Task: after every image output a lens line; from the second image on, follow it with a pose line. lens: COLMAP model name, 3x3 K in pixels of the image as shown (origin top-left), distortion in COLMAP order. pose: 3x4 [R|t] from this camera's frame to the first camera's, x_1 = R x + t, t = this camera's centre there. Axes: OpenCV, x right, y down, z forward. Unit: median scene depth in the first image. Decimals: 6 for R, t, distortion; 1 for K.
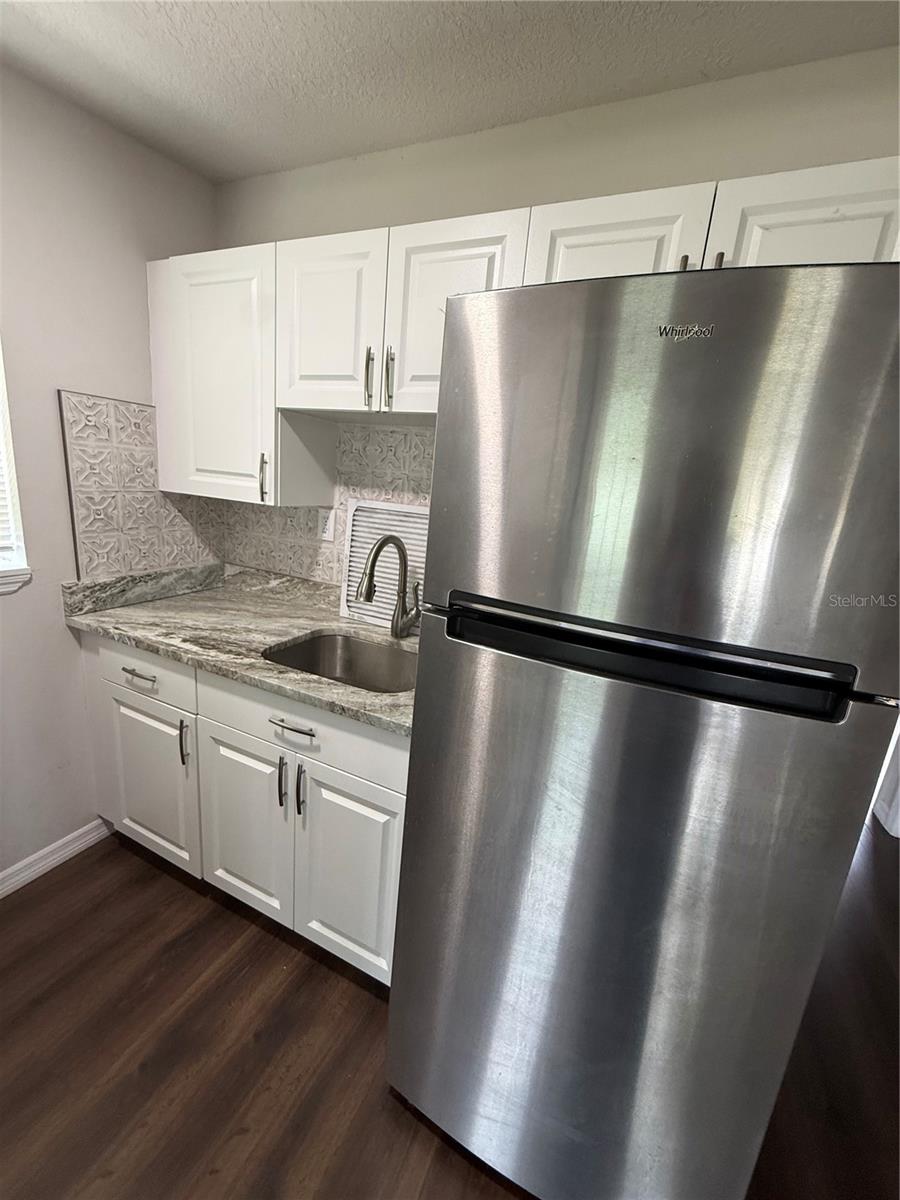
lens RADIAL K [[478.4, 0, 447.6], [0, 478.4, 598.5], [0, 0, 1]] dist [-0.001917, 0.000772]
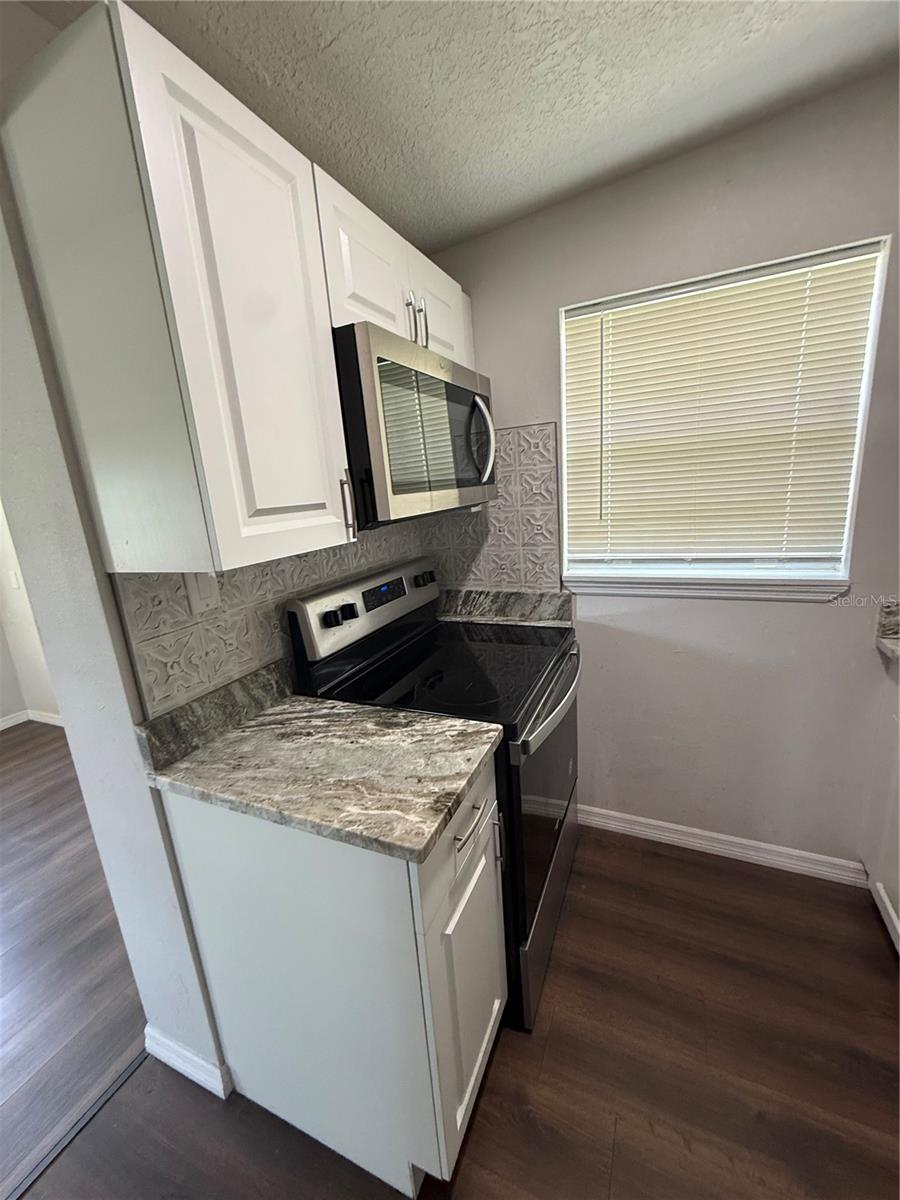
lens RADIAL K [[478.4, 0, 453.1], [0, 478.4, 597.5], [0, 0, 1]] dist [-0.001917, 0.000772]
pose [[-0.007273, 0.141147, -0.989962, 0.107870], [-0.169298, 0.975523, 0.140332, -0.026949], [0.985538, 0.168619, 0.016801, 0.167160]]
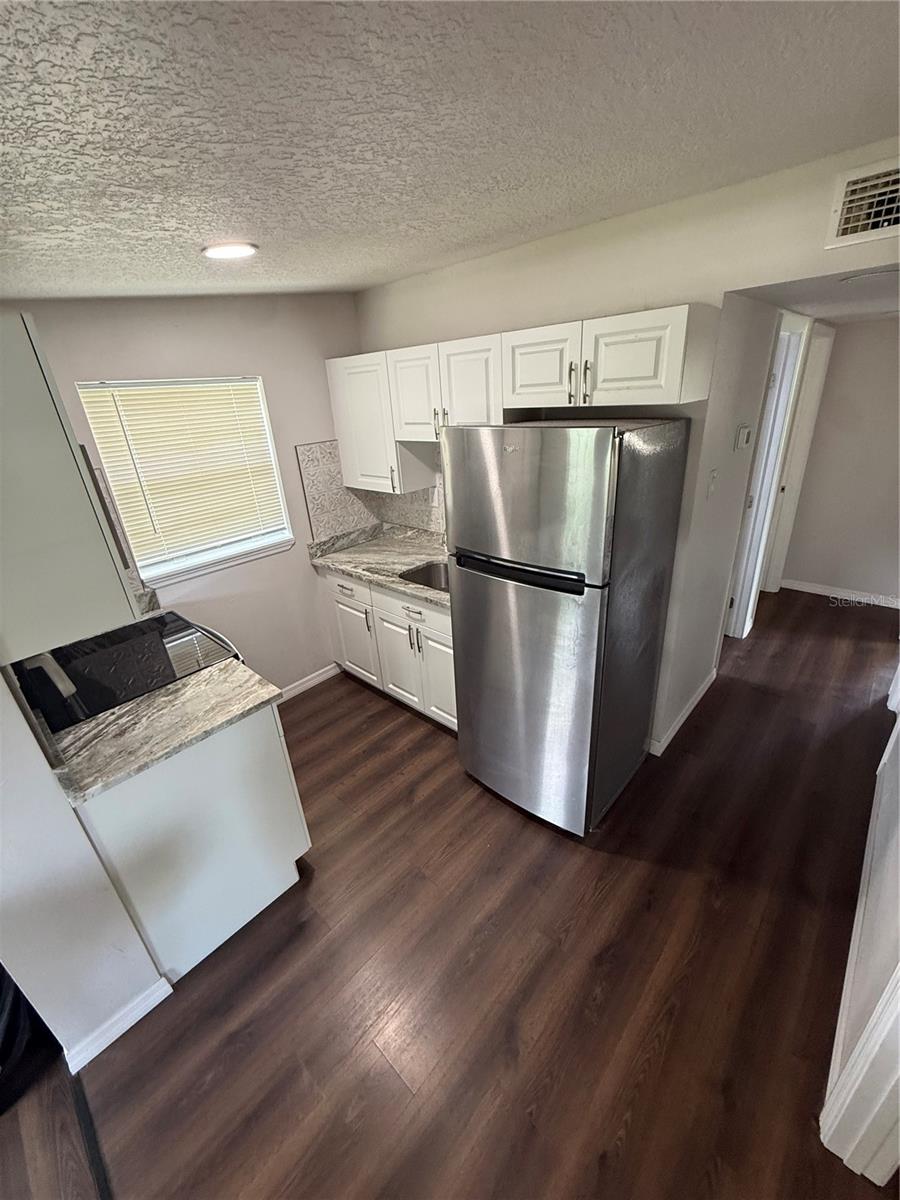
lens RADIAL K [[478.4, 0, 450.6], [0, 478.4, 599.1], [0, 0, 1]] dist [-0.001917, 0.000772]
pose [[0.939480, -0.010805, -0.342432, 0.427370], [0.068376, 0.985308, 0.156504, -0.071927], [0.335710, -0.170446, 0.926416, -0.672596]]
